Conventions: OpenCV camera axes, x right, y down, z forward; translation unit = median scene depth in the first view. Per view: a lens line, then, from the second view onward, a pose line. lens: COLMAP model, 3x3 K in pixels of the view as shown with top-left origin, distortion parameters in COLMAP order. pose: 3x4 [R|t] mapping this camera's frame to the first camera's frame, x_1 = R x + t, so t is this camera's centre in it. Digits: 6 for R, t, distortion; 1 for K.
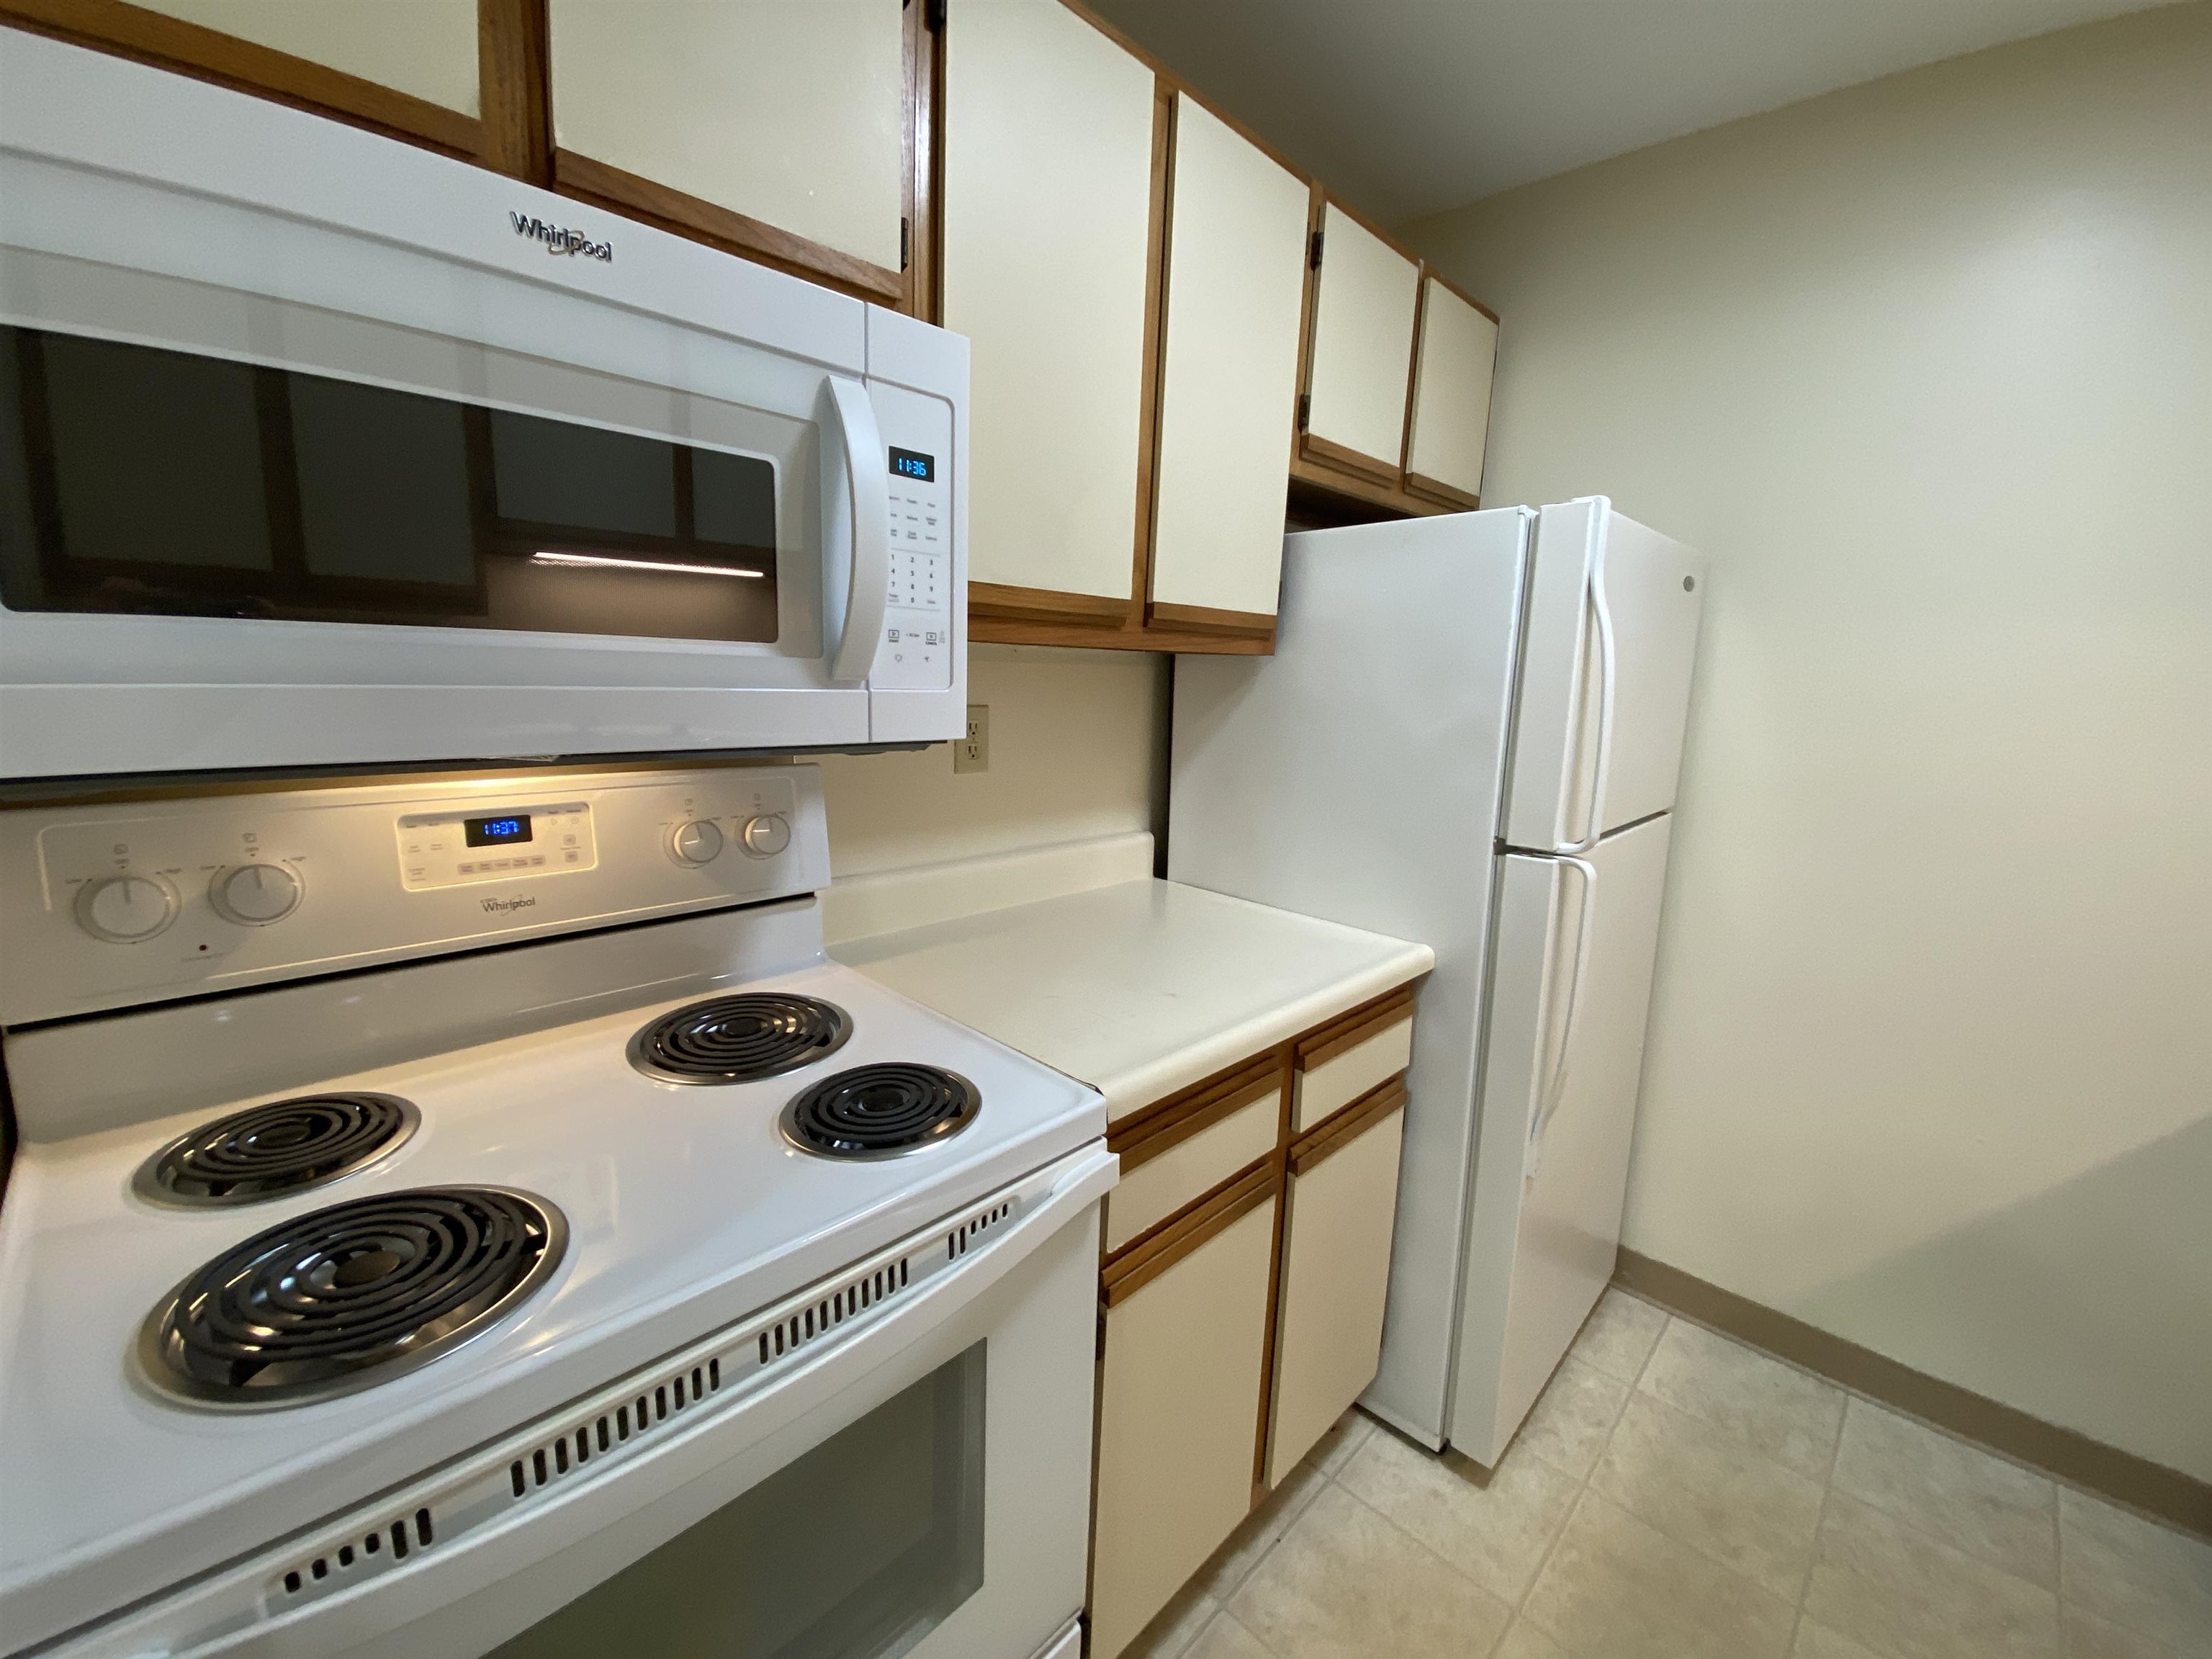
lens RADIAL K [[906.4, 0, 1098.0], [0, 906.4, 823.1], [0, 0, 1]] dist [0.029211, -0.022852]
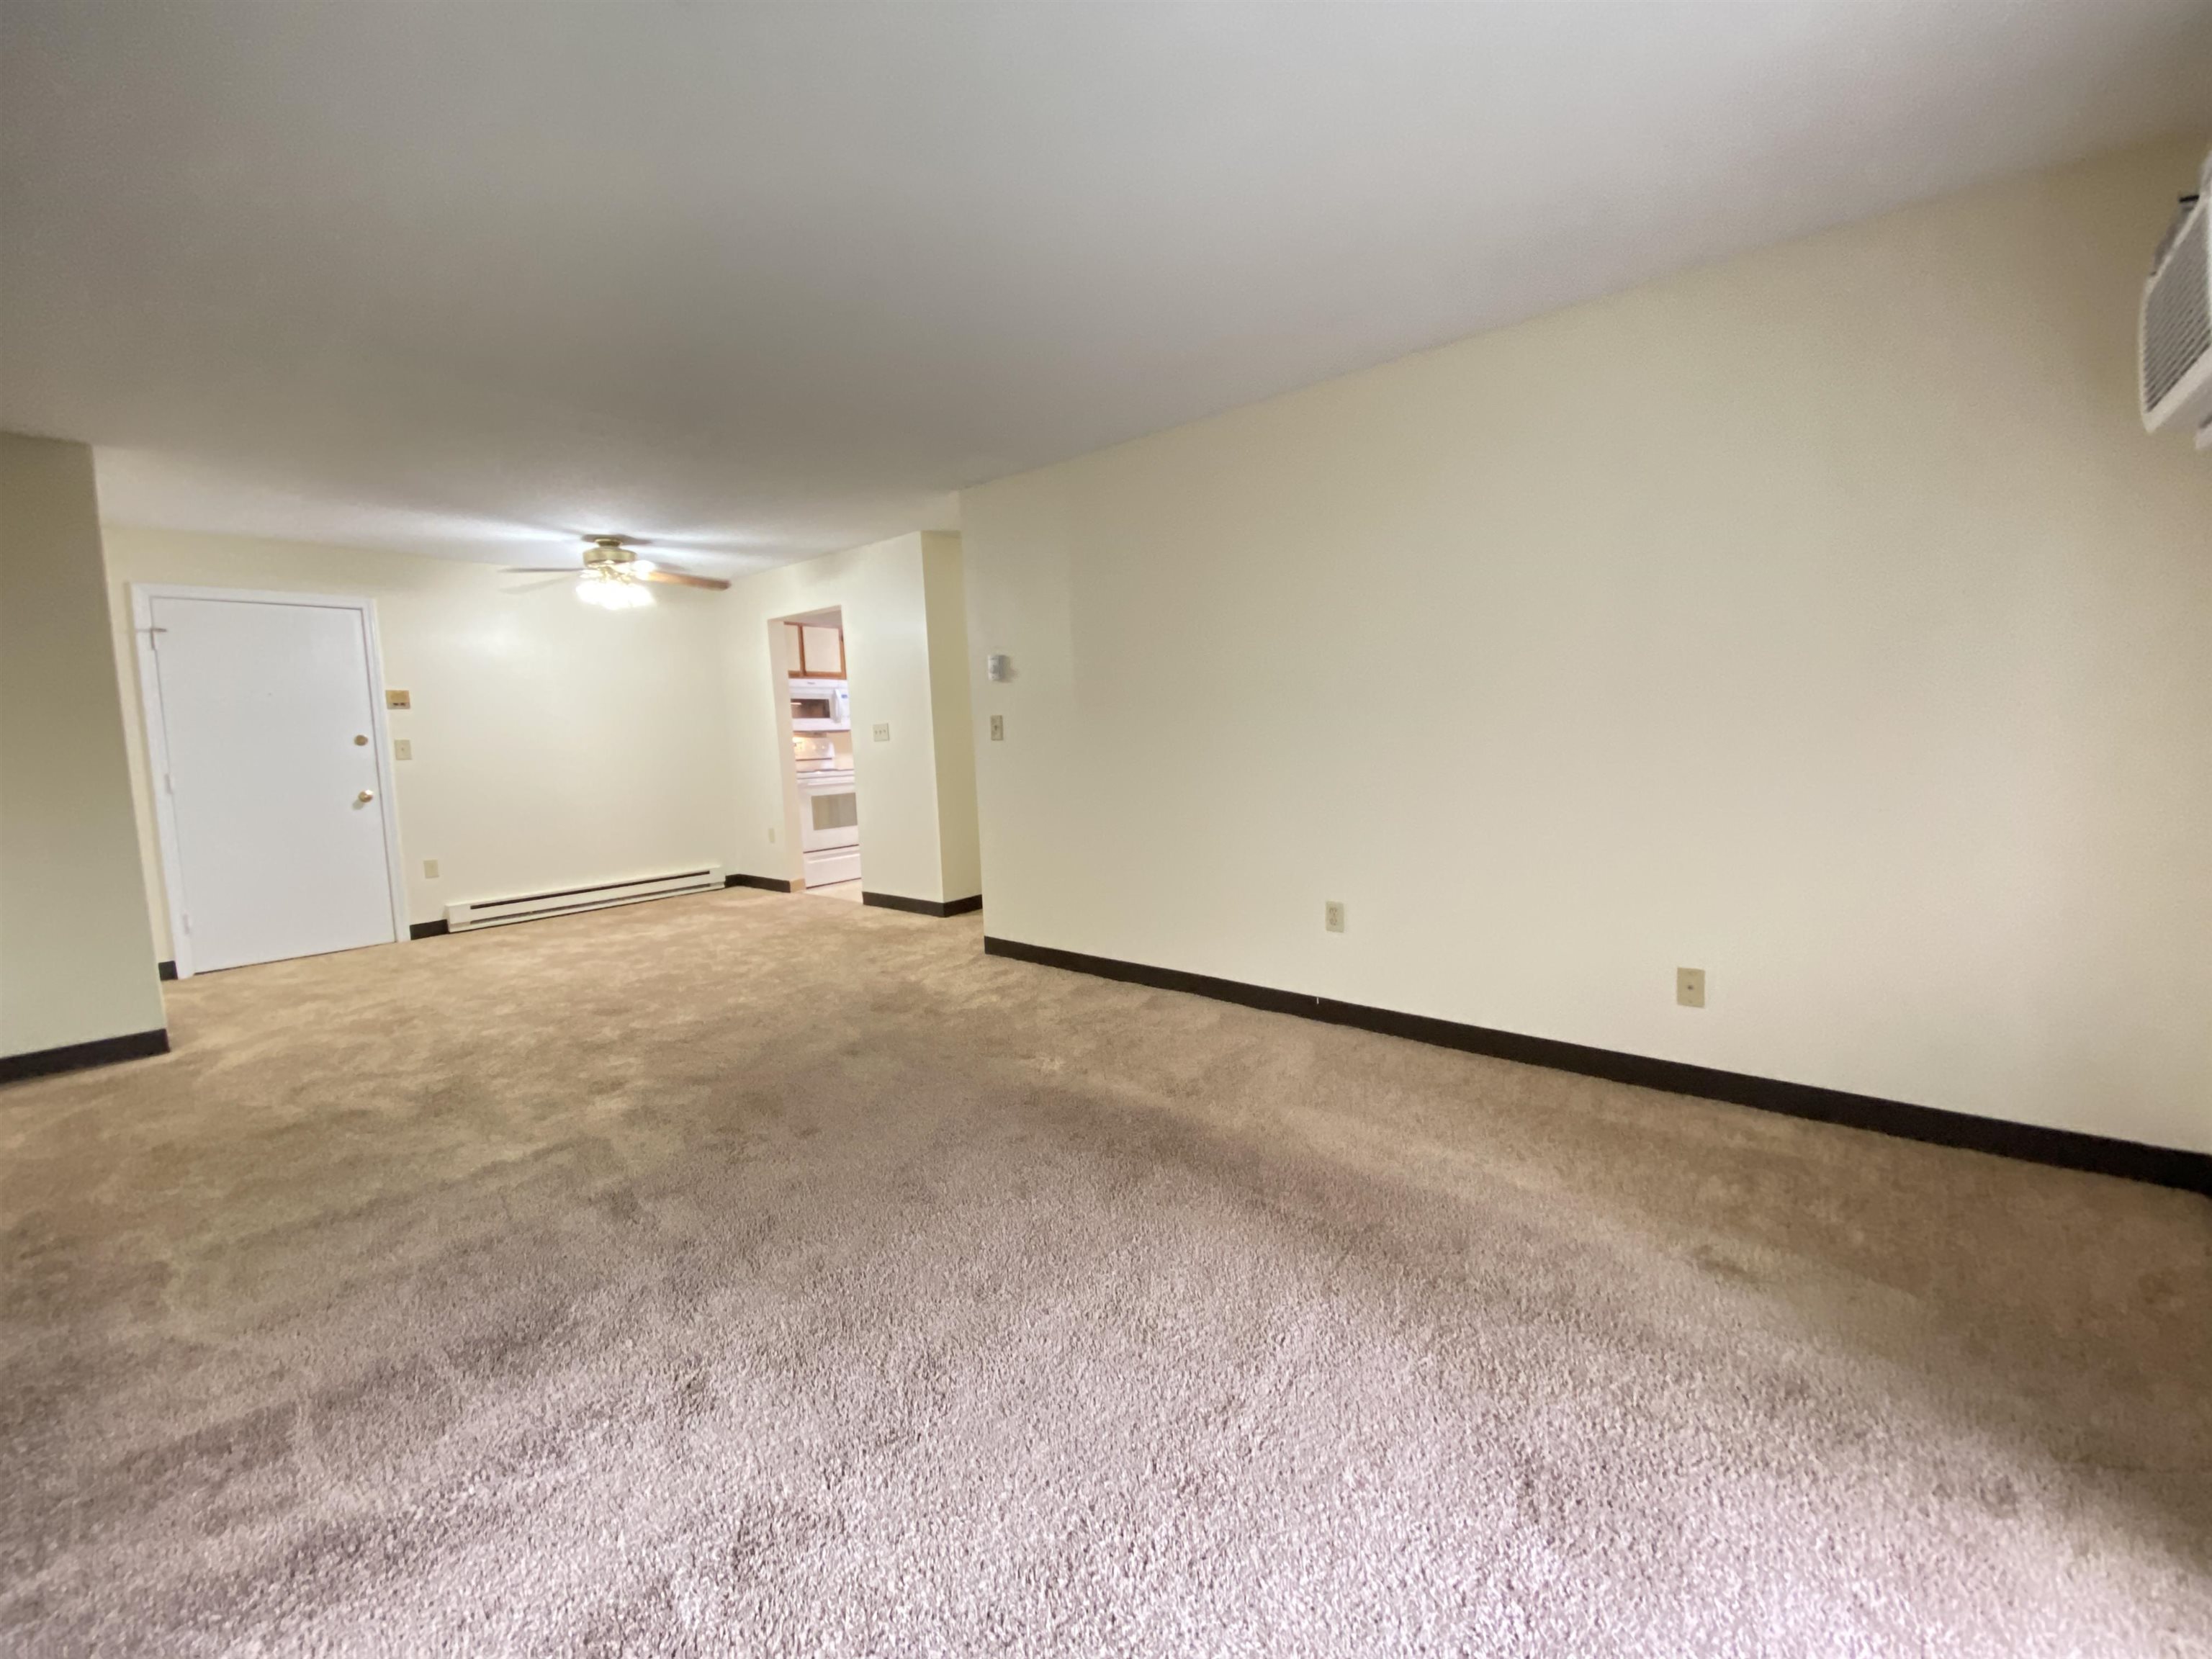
lens RADIAL K [[906.4, 0, 1098.0], [0, 906.4, 823.1], [0, 0, 1]] dist [0.029211, -0.022852]
pose [[0.995172, -0.079728, 0.057246, 0.914944], [0.083597, 0.994128, -0.068710, 0.910913], [-0.051431, 0.073164, 0.995993, -4.357609]]
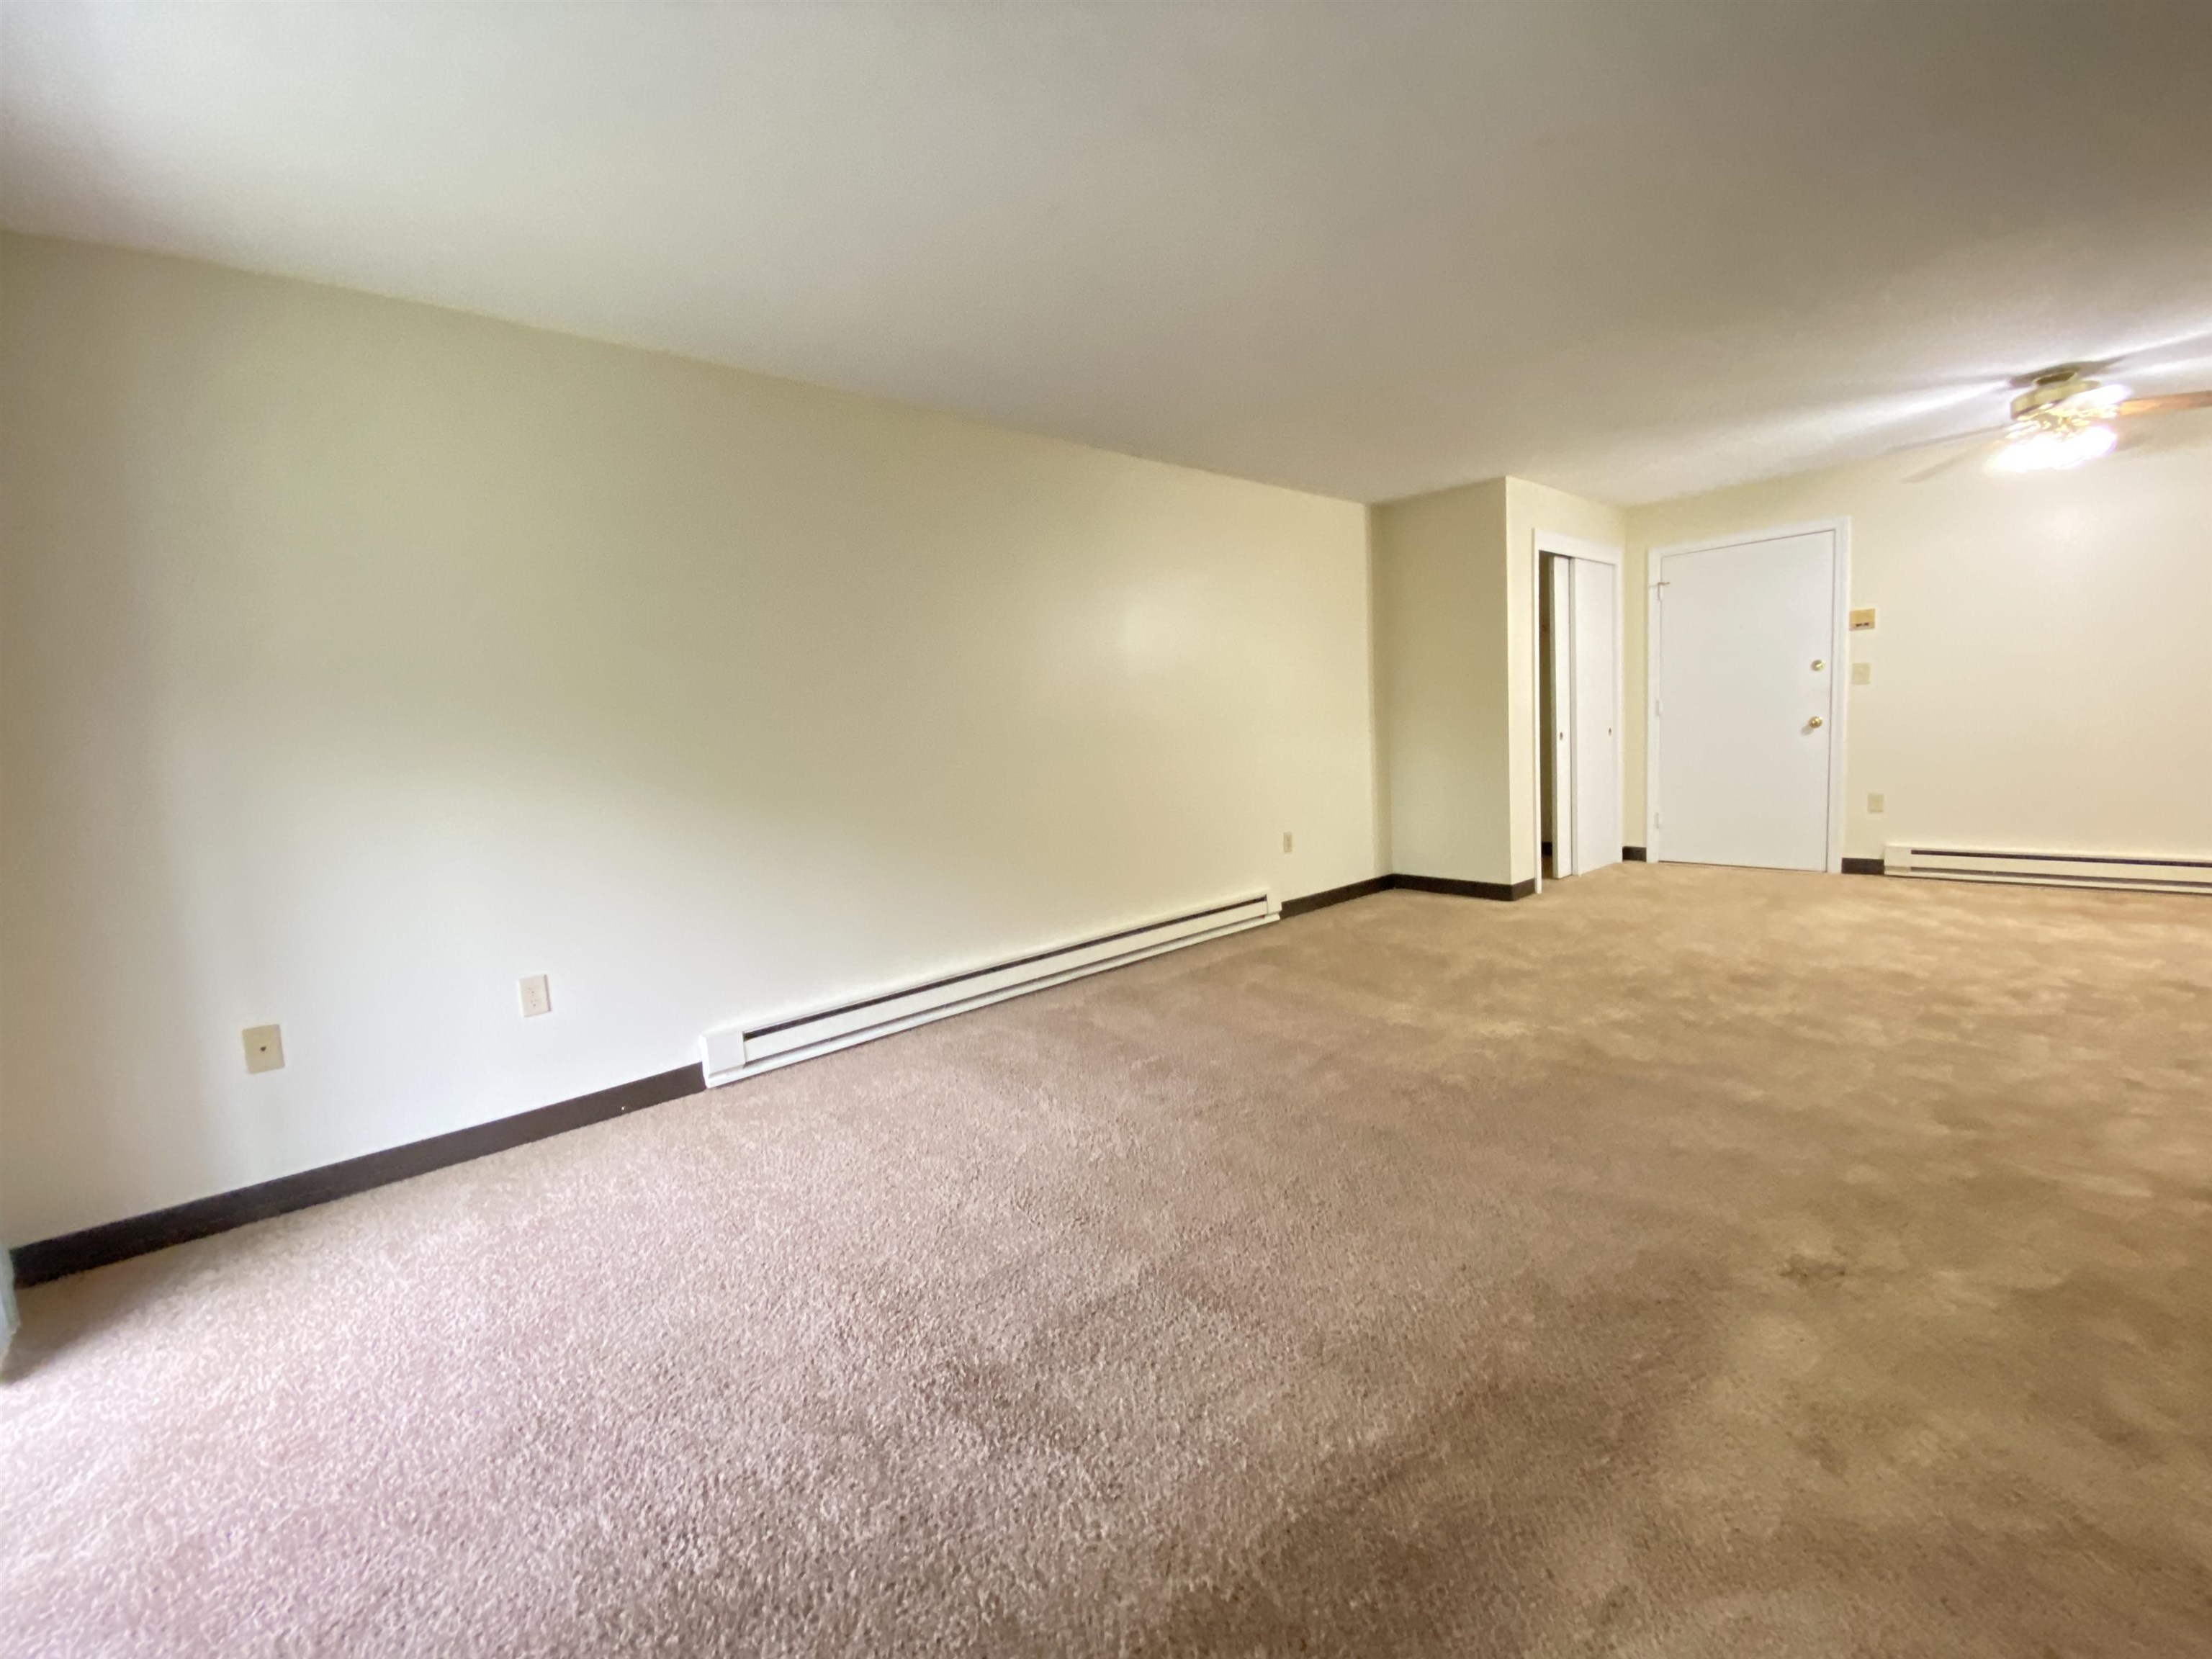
lens RADIAL K [[906.4, 0, 1098.0], [0, 906.4, 823.1], [0, 0, 1]] dist [0.029211, -0.022852]
pose [[-0.107767, 0.066577, -0.991944, 2.173785], [-0.115553, 0.990154, 0.079011, 0.752085], [0.987438, 0.123137, -0.099013, -3.004765]]
